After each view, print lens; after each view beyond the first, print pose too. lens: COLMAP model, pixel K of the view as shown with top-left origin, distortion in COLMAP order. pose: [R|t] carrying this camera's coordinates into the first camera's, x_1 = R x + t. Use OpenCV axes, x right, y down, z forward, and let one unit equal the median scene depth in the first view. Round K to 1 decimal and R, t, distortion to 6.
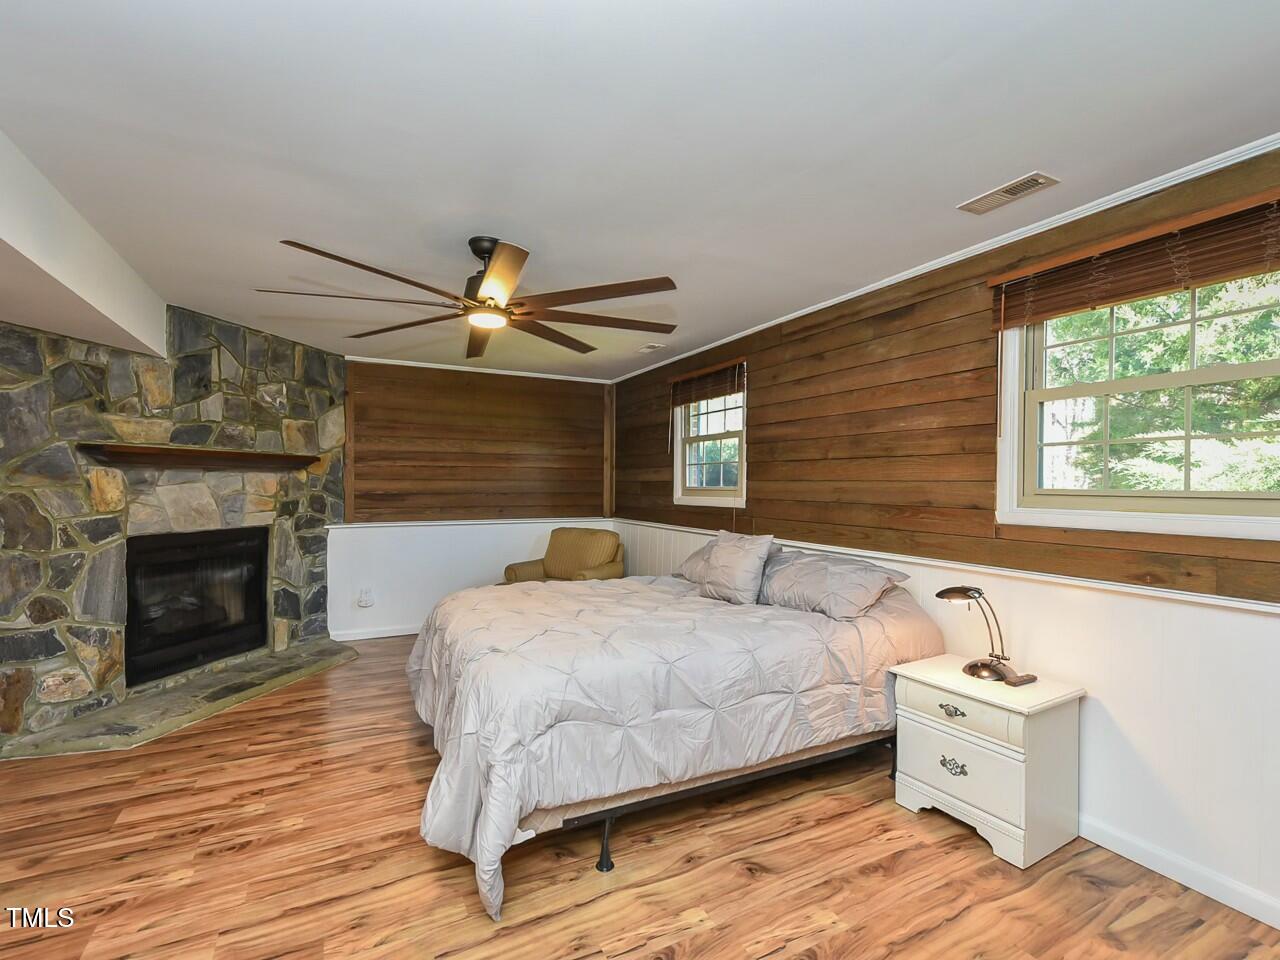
lens RADIAL K [[581.8, 0, 631.1], [0, 581.8, 489.5], [0, 0, 1]] dist [0.010768, -0.004079]
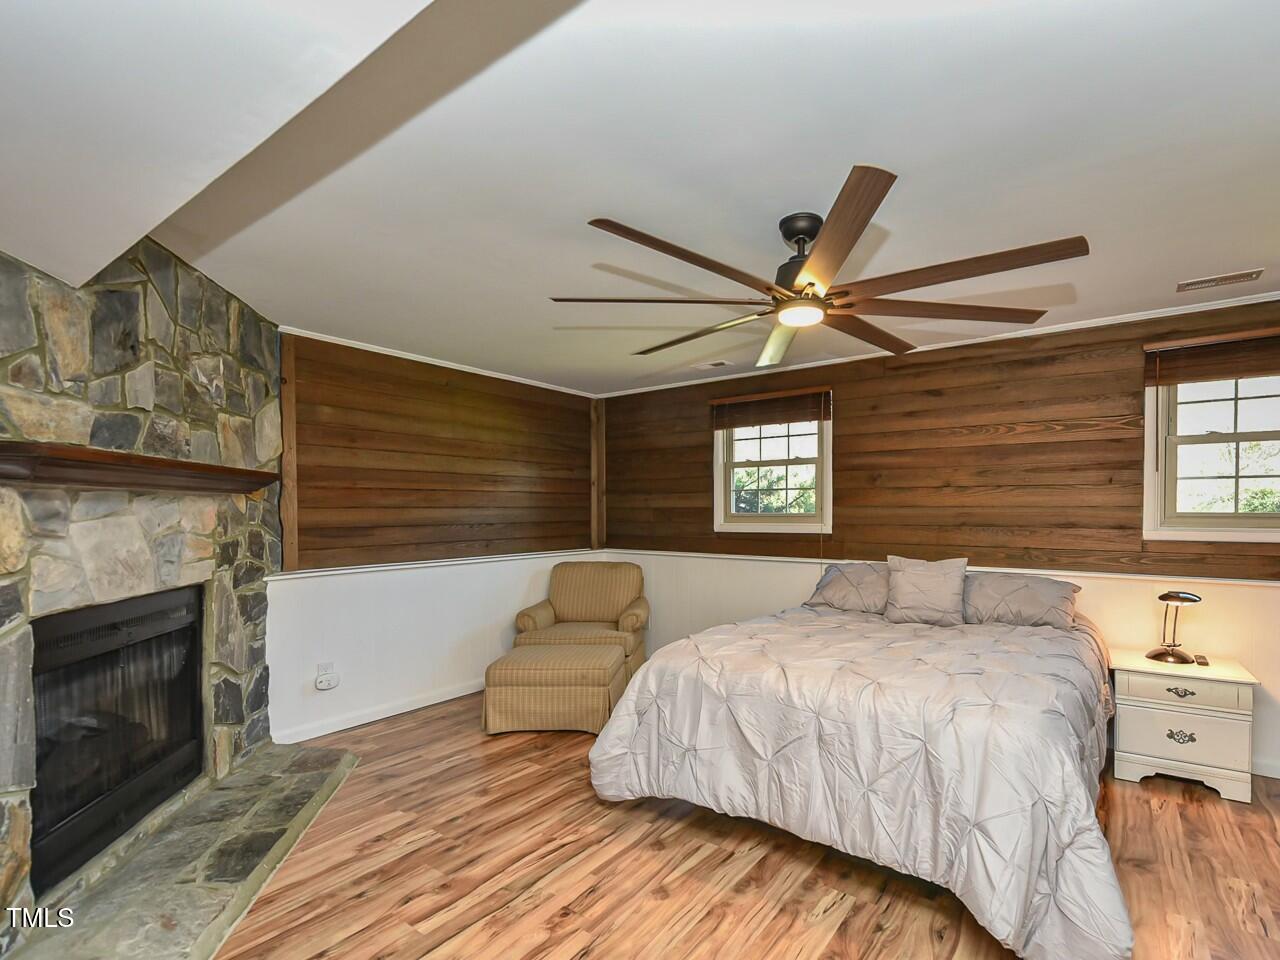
lens RADIAL K [[581.8, 0, 699.3], [0, 581.8, 521.5], [0, 0, 1]] dist [0.010768, -0.004079]
pose [[0.877995, -0.016961, 0.478369, -0.506899], [0.011572, 0.999832, 0.014211, -0.006858], [-0.478529, -0.006941, 0.878044, 0.218137]]
